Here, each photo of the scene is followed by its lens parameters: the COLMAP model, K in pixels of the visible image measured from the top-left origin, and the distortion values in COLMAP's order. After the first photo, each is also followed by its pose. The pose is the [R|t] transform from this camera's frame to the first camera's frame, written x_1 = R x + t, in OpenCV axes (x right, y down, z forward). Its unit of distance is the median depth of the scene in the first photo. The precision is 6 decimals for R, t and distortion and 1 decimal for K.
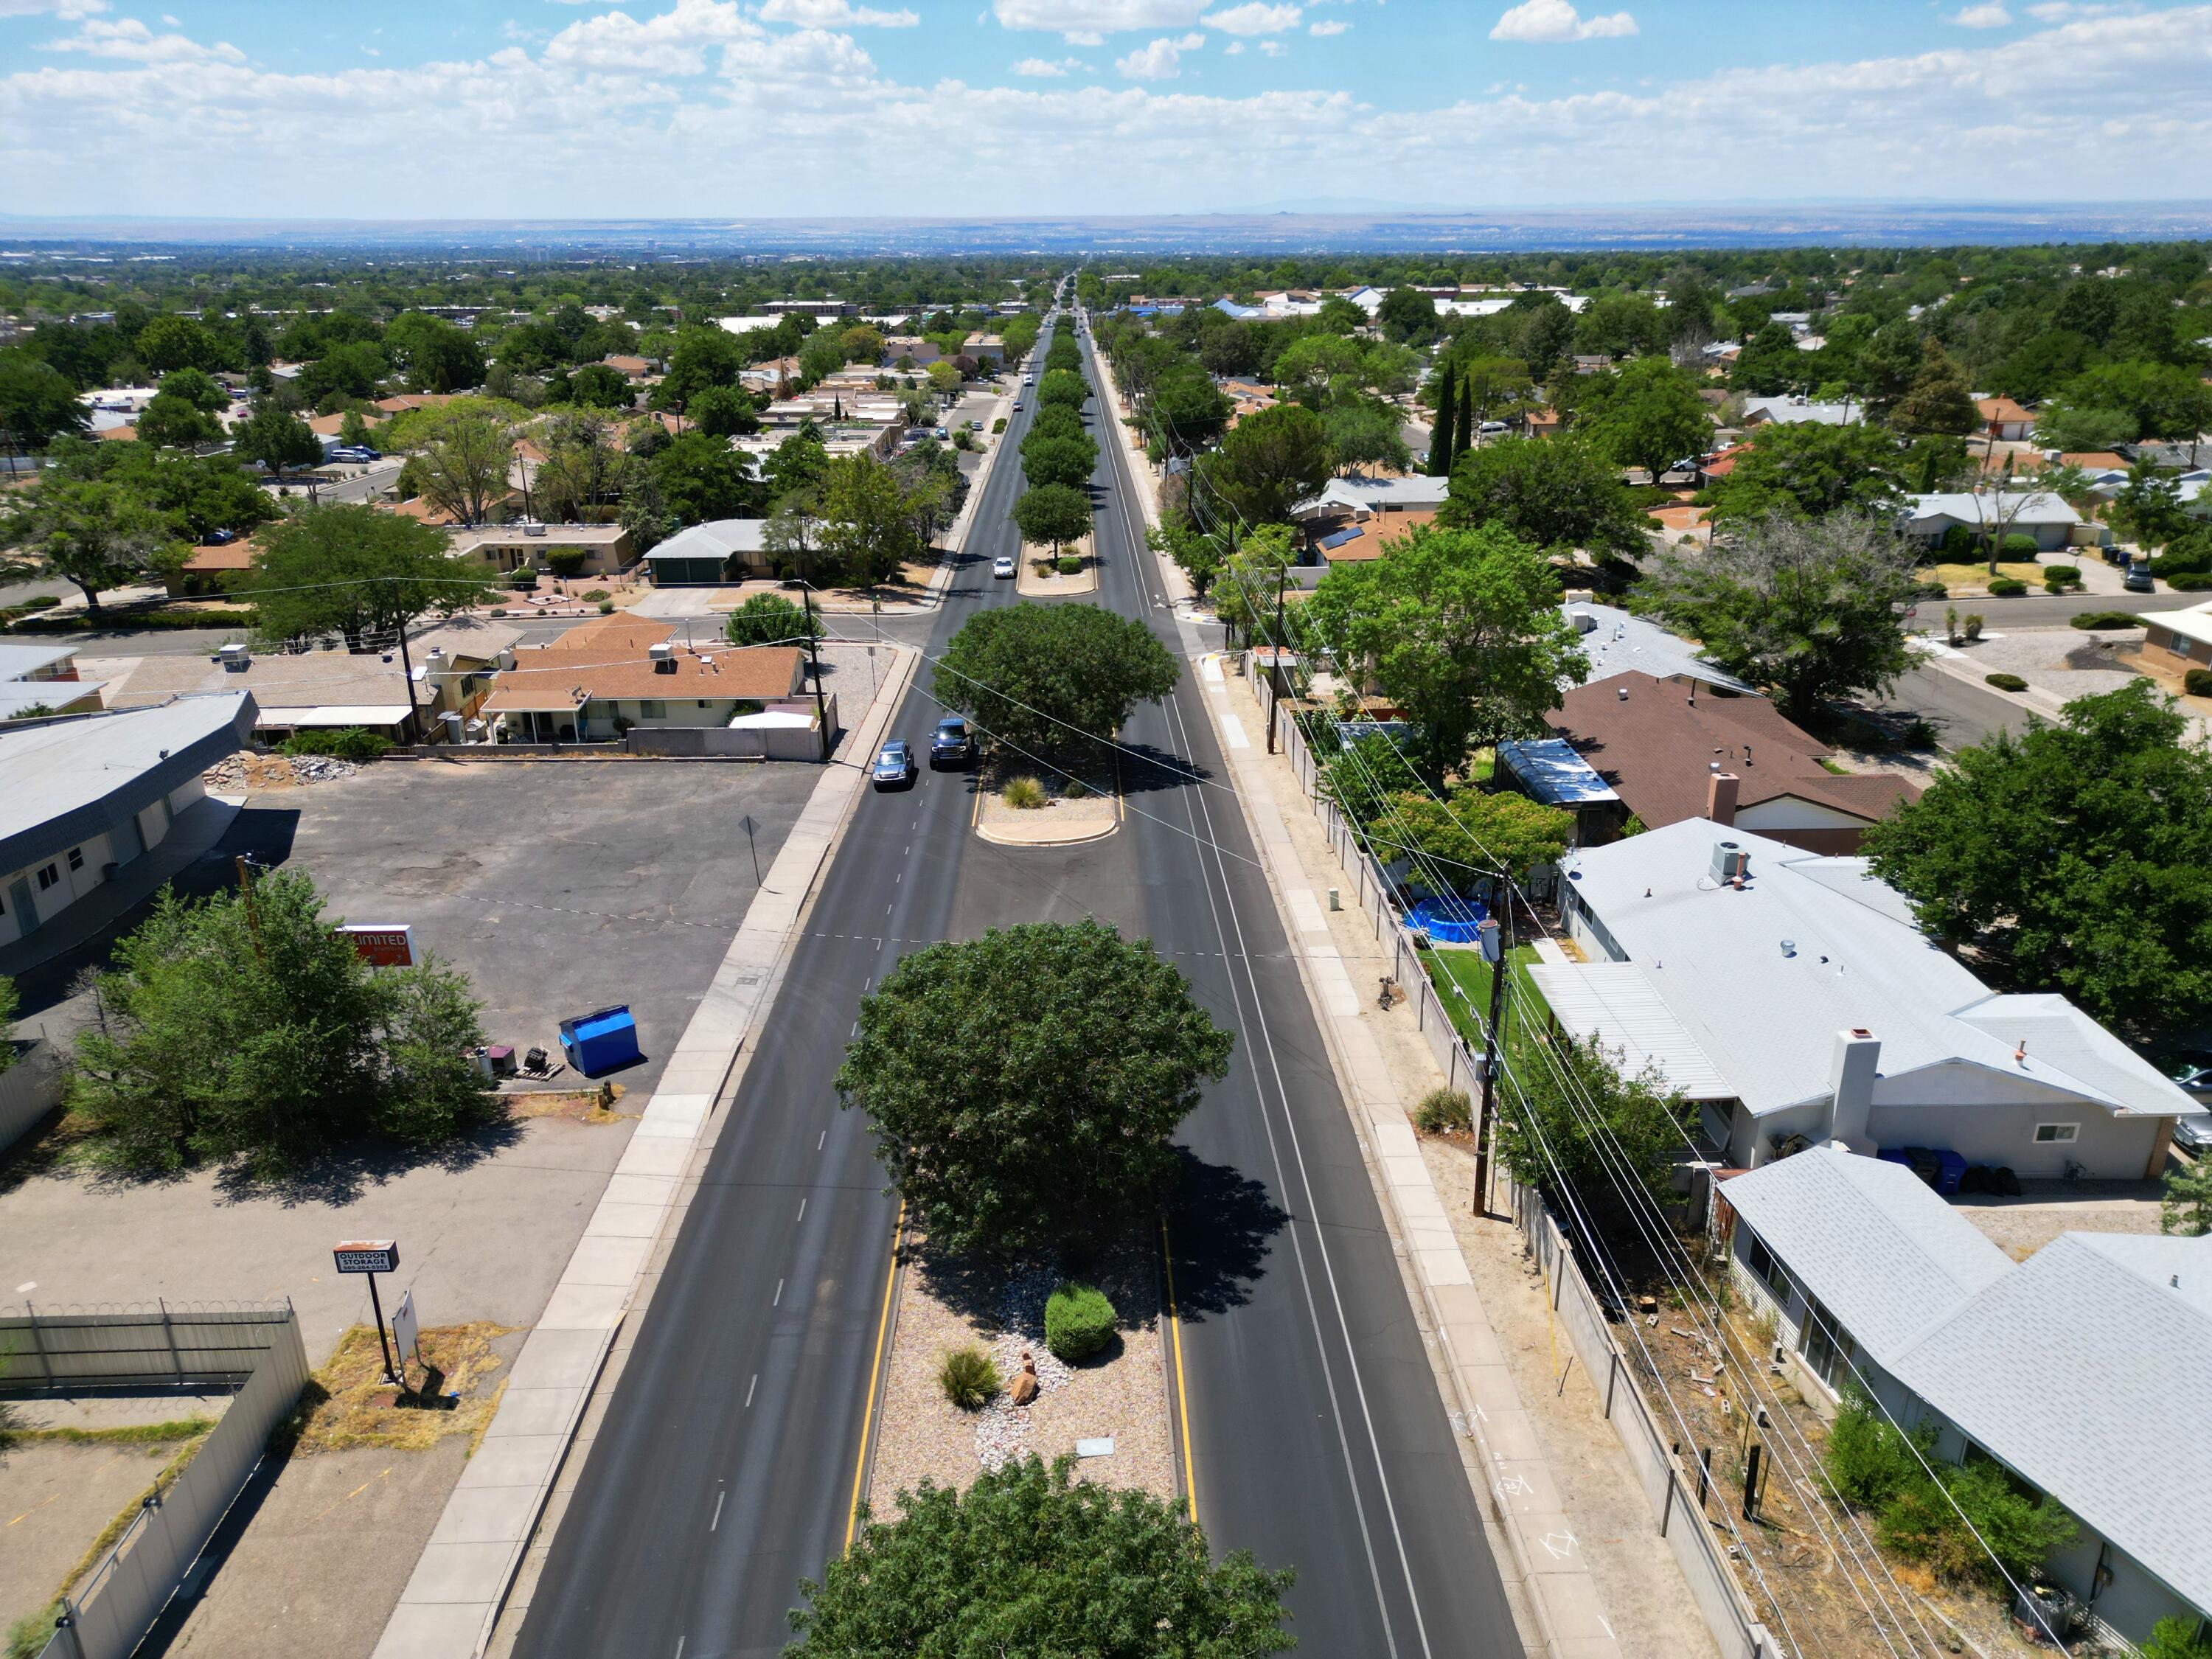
lens RADIAL K [[1560.5, 0, 1106.0], [0, 1560.5, 829.5], [0, 0, 1]] dist [0.051567, -0.040592]
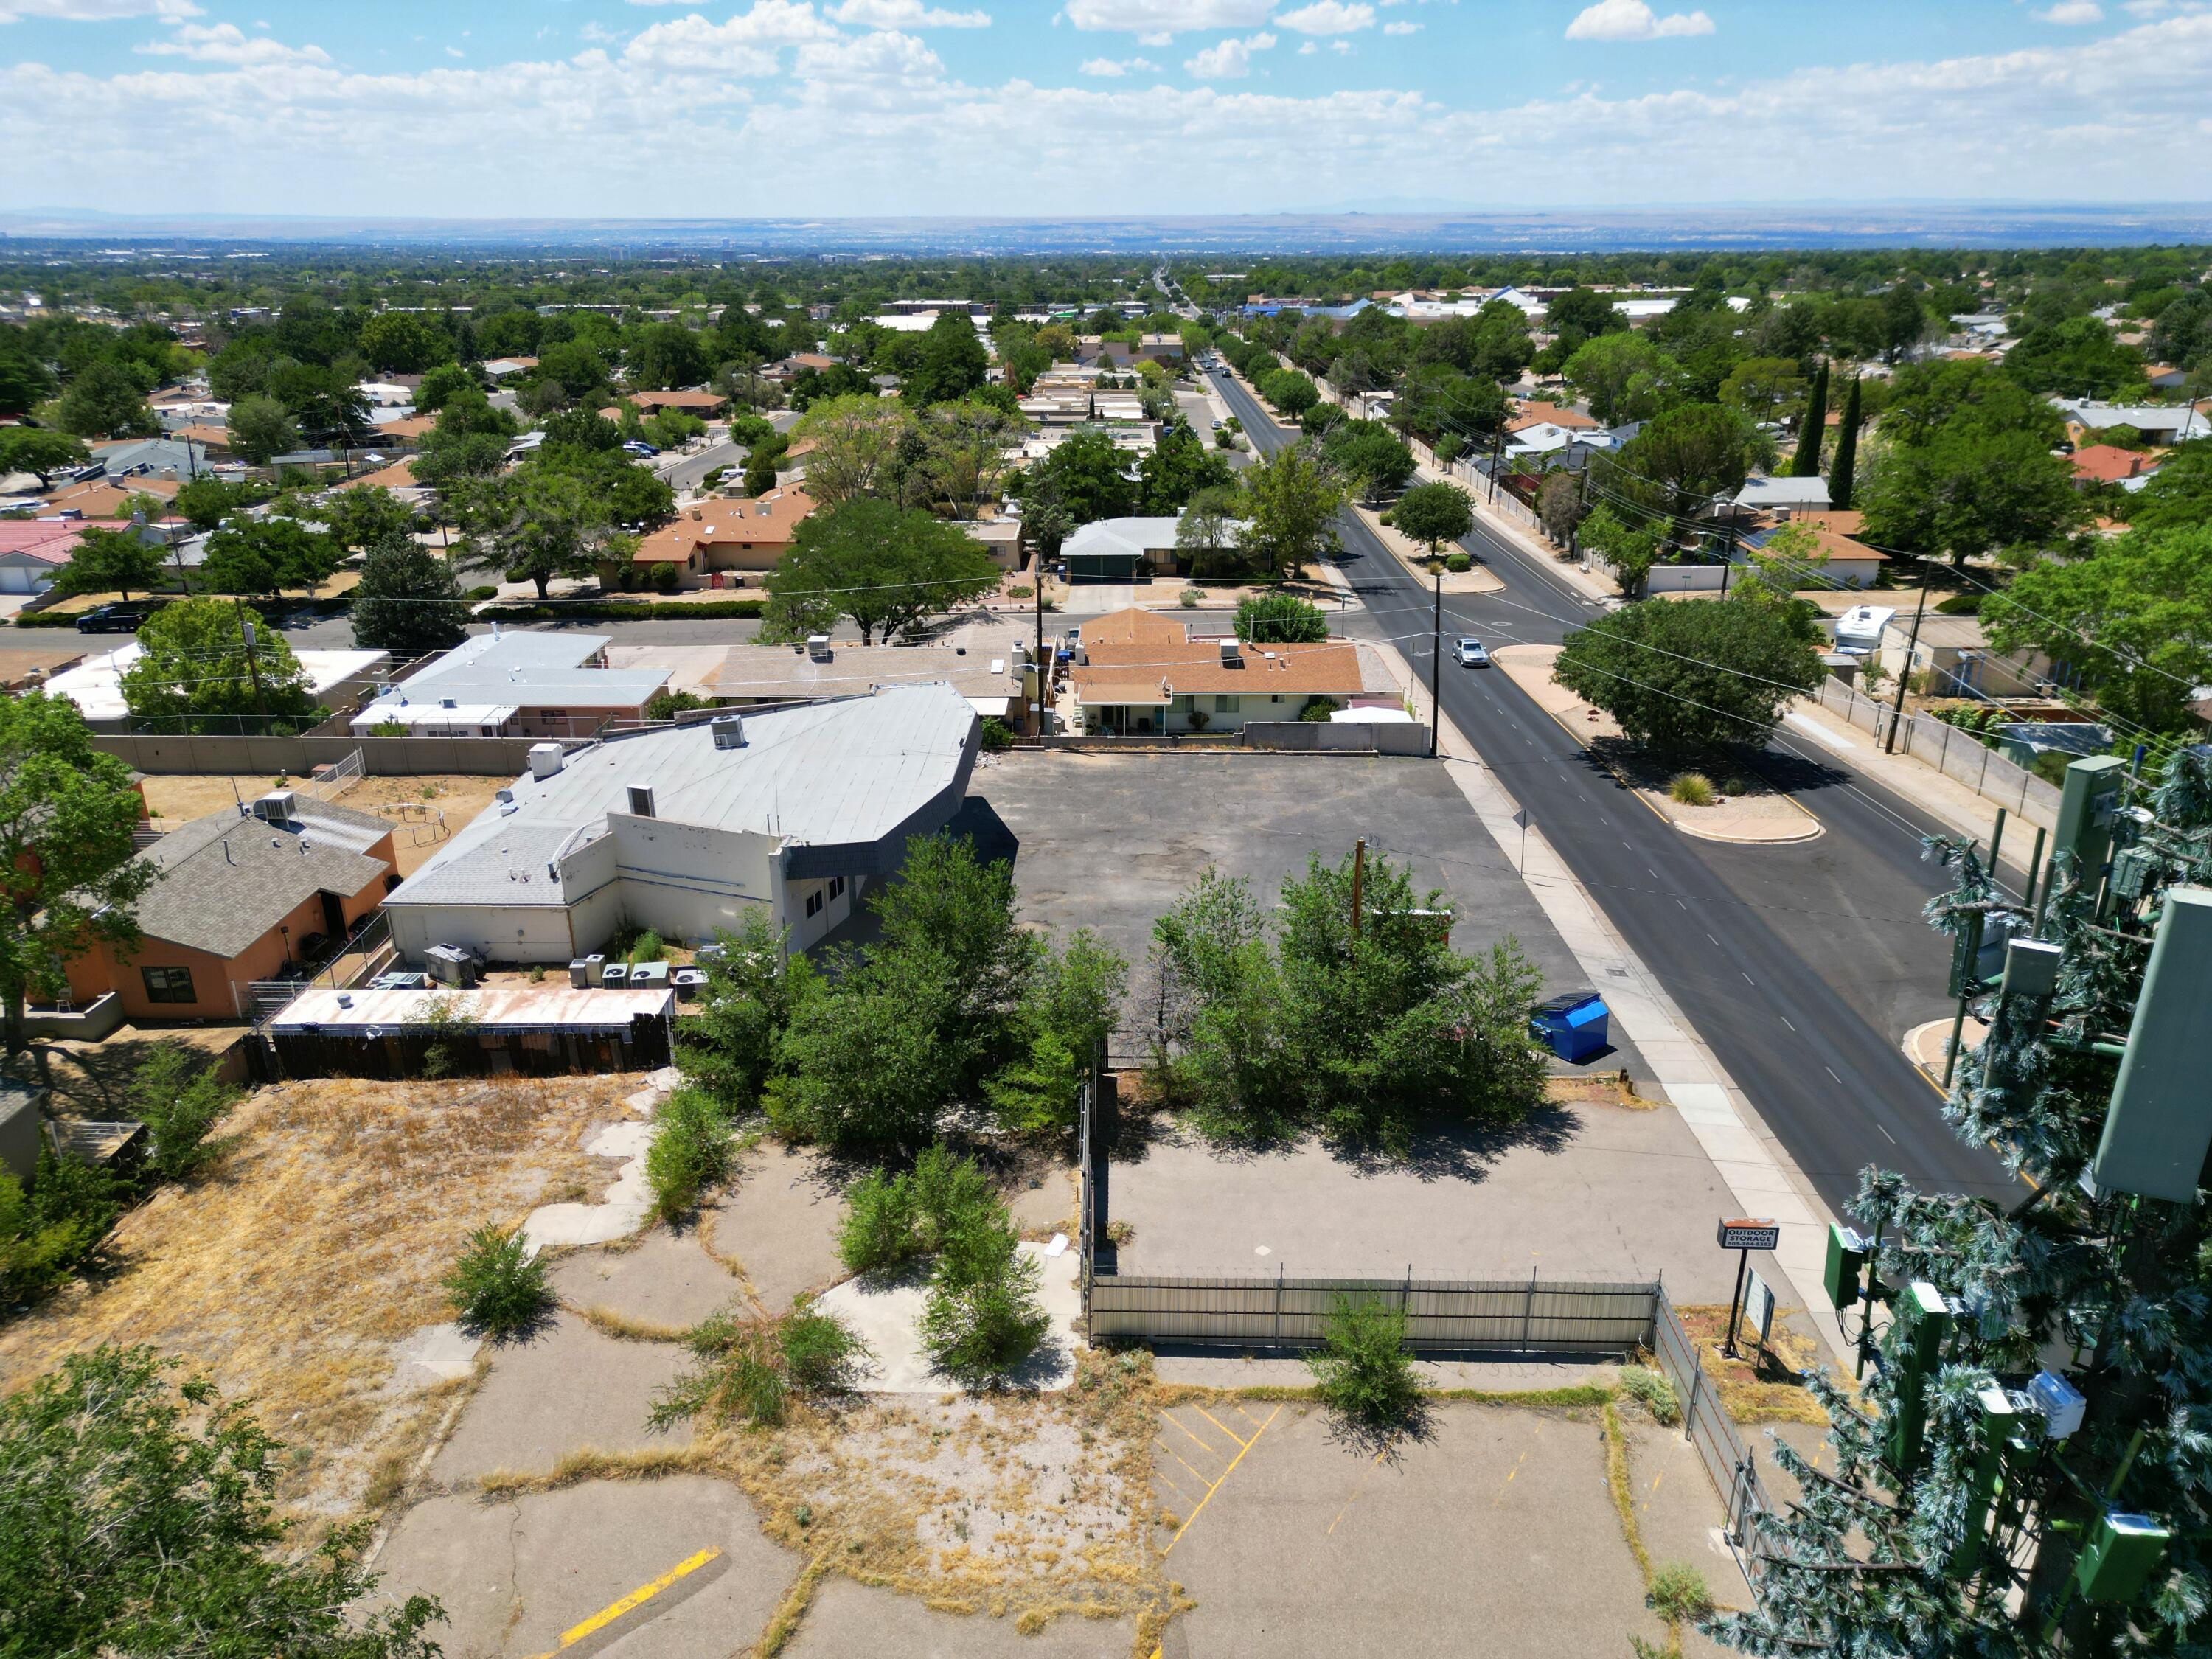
lens RADIAL K [[1551.6, 0, 1106.0], [0, 1551.6, 829.5], [0, 0, 1]] dist [0.060020, -0.054312]
pose [[0.999225, 0.015928, -0.035994, -0.357873], [-0.015868, 0.999872, 0.001960, 0.005062], [0.036021, -0.001388, 0.999350, -0.014099]]
